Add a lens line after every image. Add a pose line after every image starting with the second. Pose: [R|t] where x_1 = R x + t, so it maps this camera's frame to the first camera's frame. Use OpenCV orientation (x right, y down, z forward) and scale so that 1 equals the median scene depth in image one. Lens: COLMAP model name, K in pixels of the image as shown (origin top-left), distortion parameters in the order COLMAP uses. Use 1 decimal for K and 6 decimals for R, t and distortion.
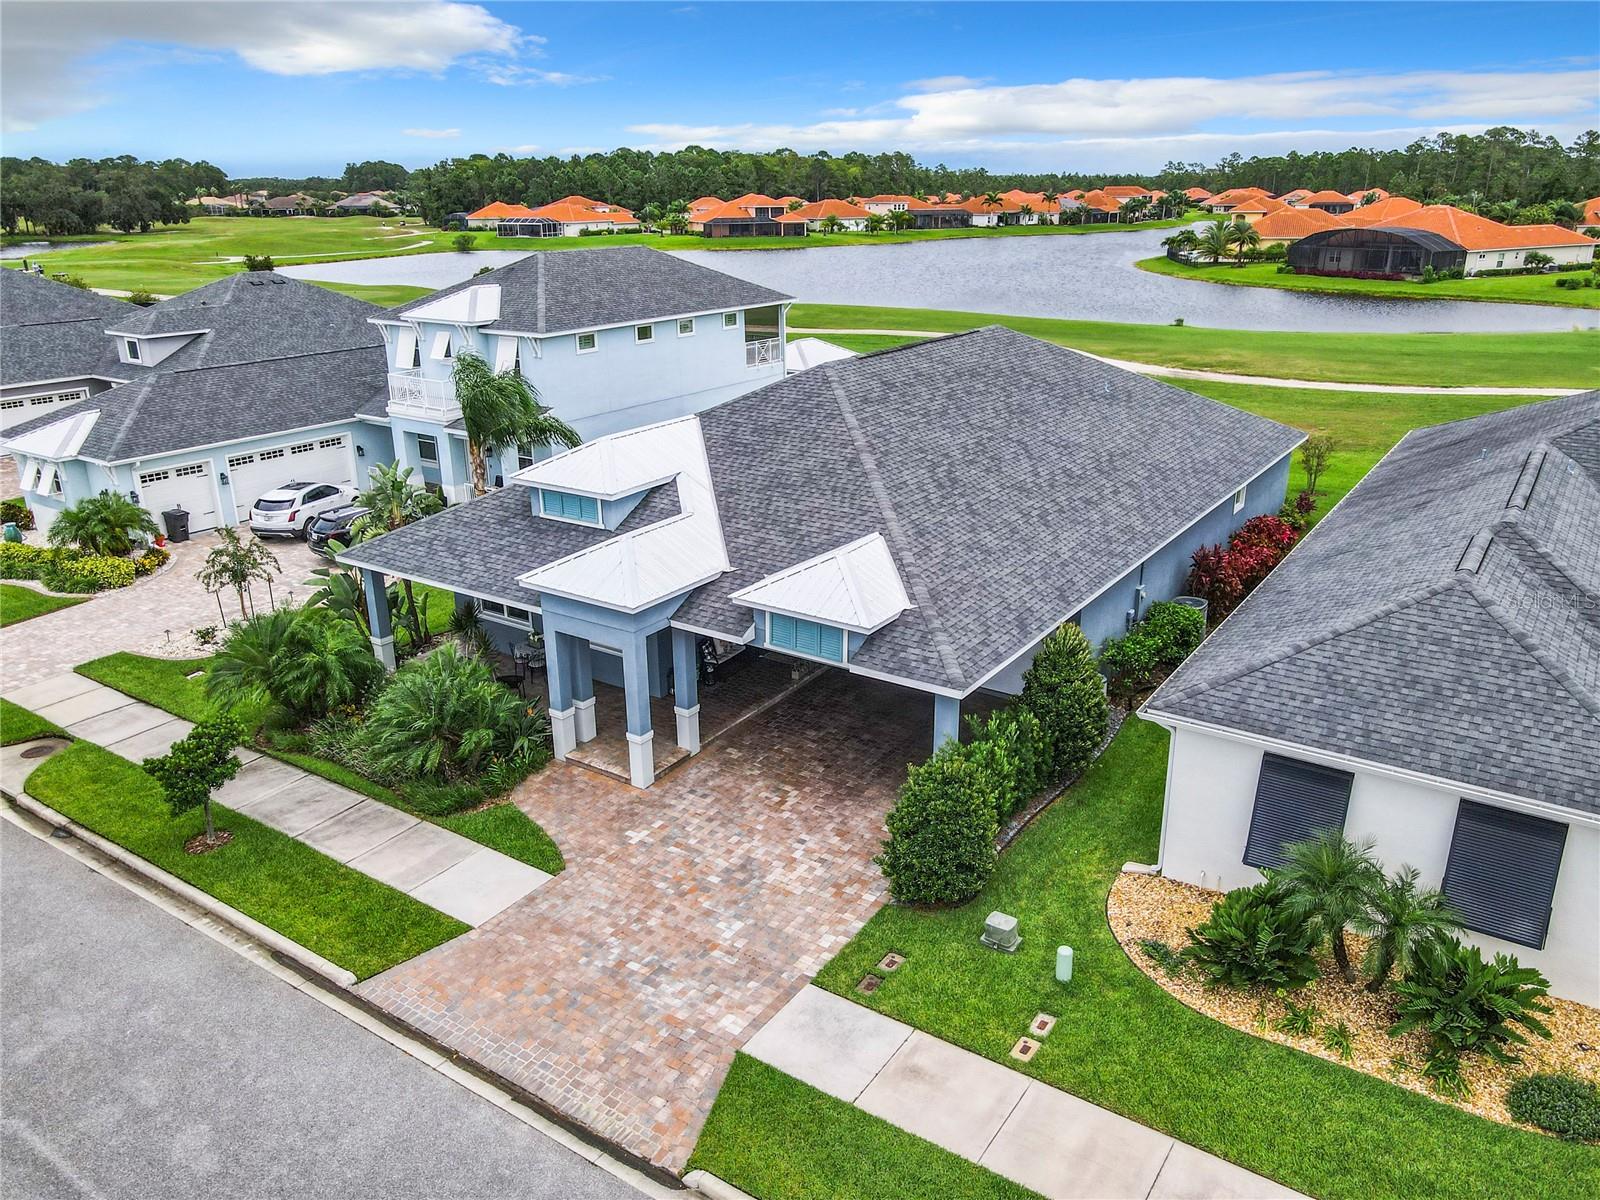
lens RADIAL K [[1167.5, 0, 807.2], [0, 1167.5, 611.2], [0, 0, 1]] dist [0.019504, -0.001208]
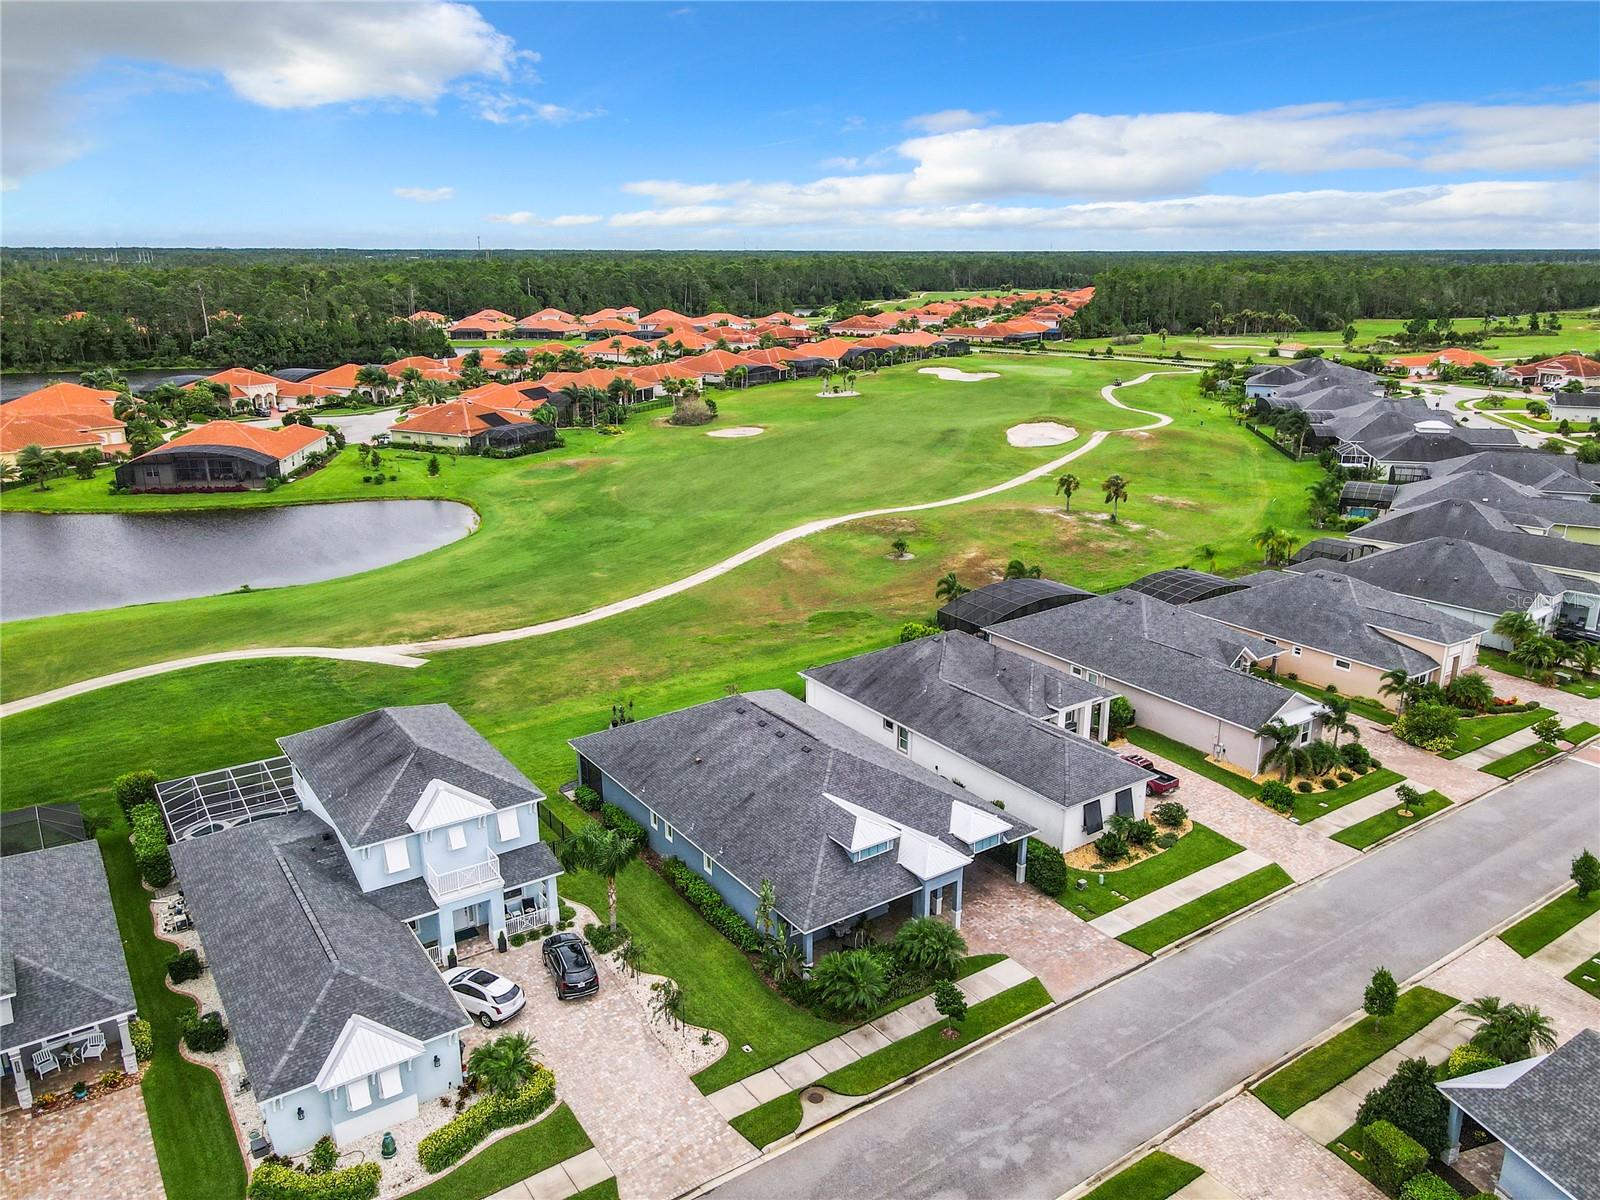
lens RADIAL K [[1182.1, 0, 812.9], [0, 1182.1, 597.2], [0, 0, 1]] dist [0.010709, 0.008618]
pose [[0.359856, -0.260579, 0.895880, -2.331728], [0.318466, 0.936845, 0.144573, -0.983908], [-0.876974, 0.233282, 0.420115, 0.027815]]
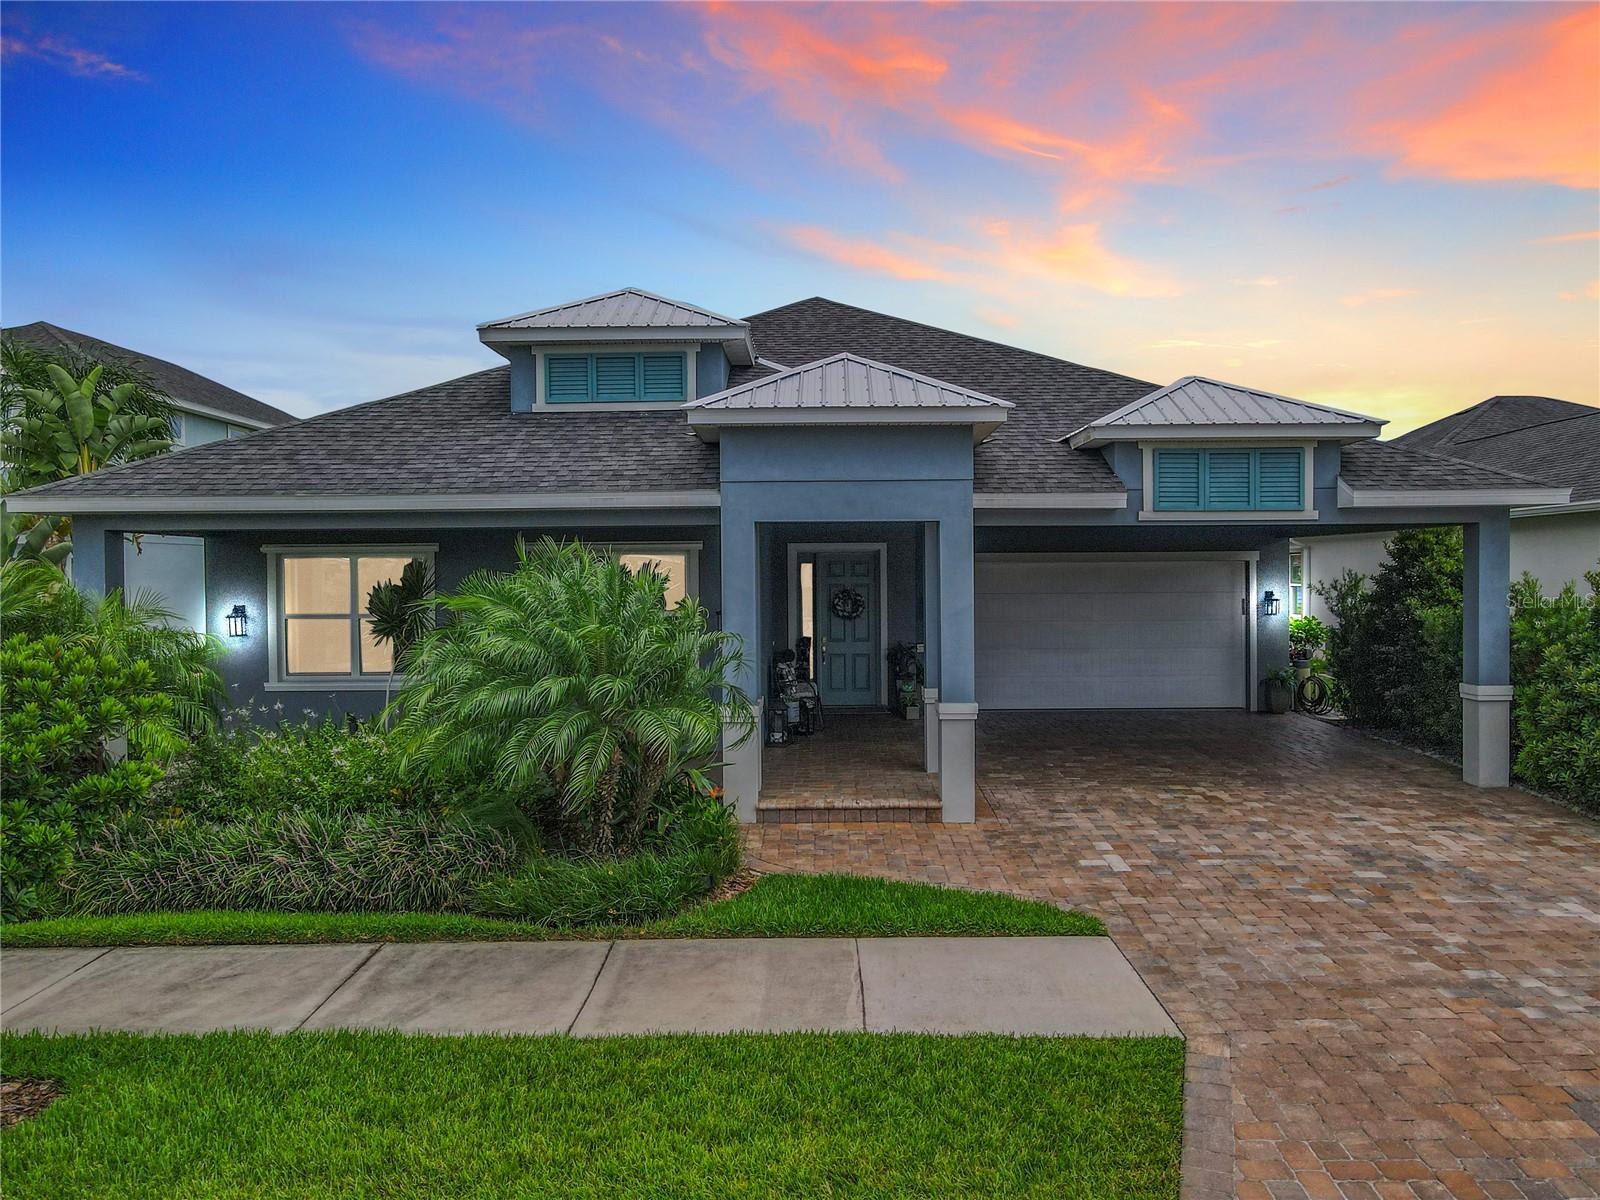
lens RADIAL K [[1167.5, 0, 807.2], [0, 1167.5, 611.2], [0, 0, 1]] dist [0.019504, -0.001208]
pose [[0.835524, -0.011870, 0.549326, -0.456517], [0.191330, 0.943480, -0.270625, 0.183038], [-0.515065, 0.331216, 0.790572, 0.607304]]
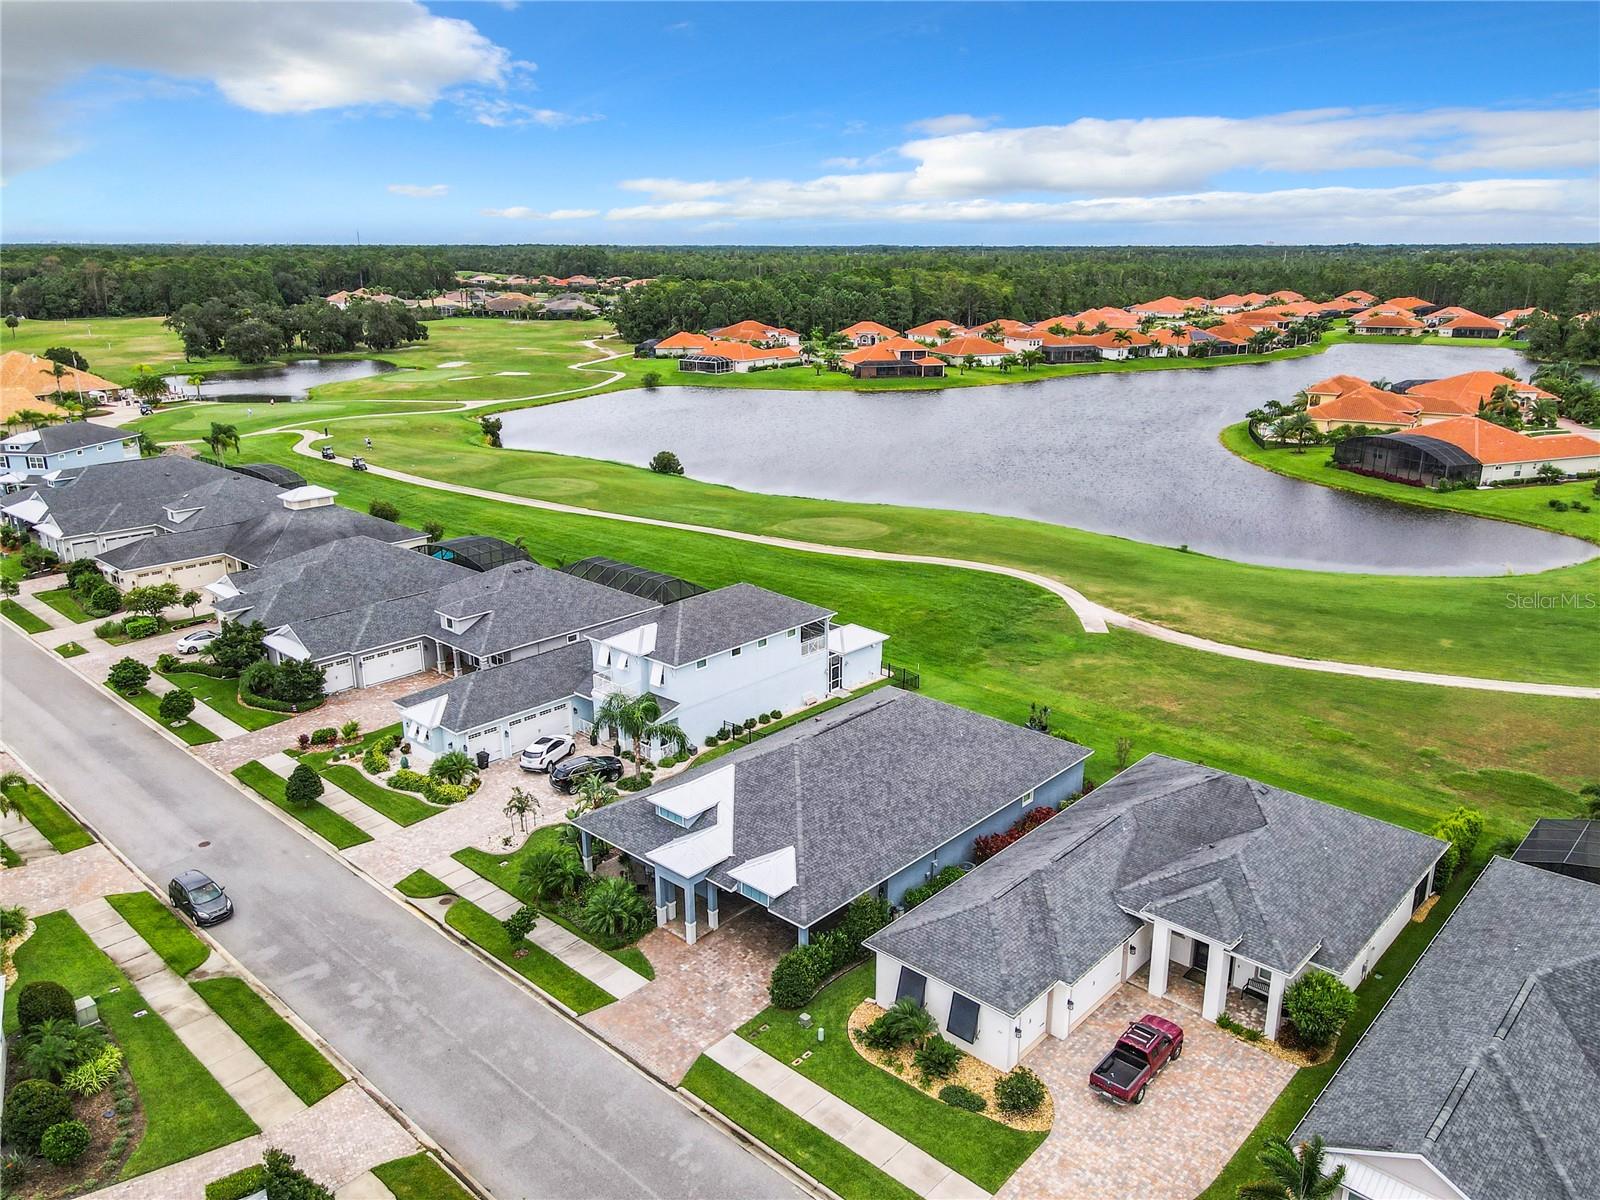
lens RADIAL K [[1159.4, 0, 808.8], [0, 1159.4, 631.1], [0, 0, 1]] dist [0.003842, 0.037170]
pose [[0.989312, 0.051752, -0.136325, 0.384380], [-0.055535, 0.998166, -0.024094, -0.440950], [0.134828, 0.031407, 0.990371, -1.326632]]
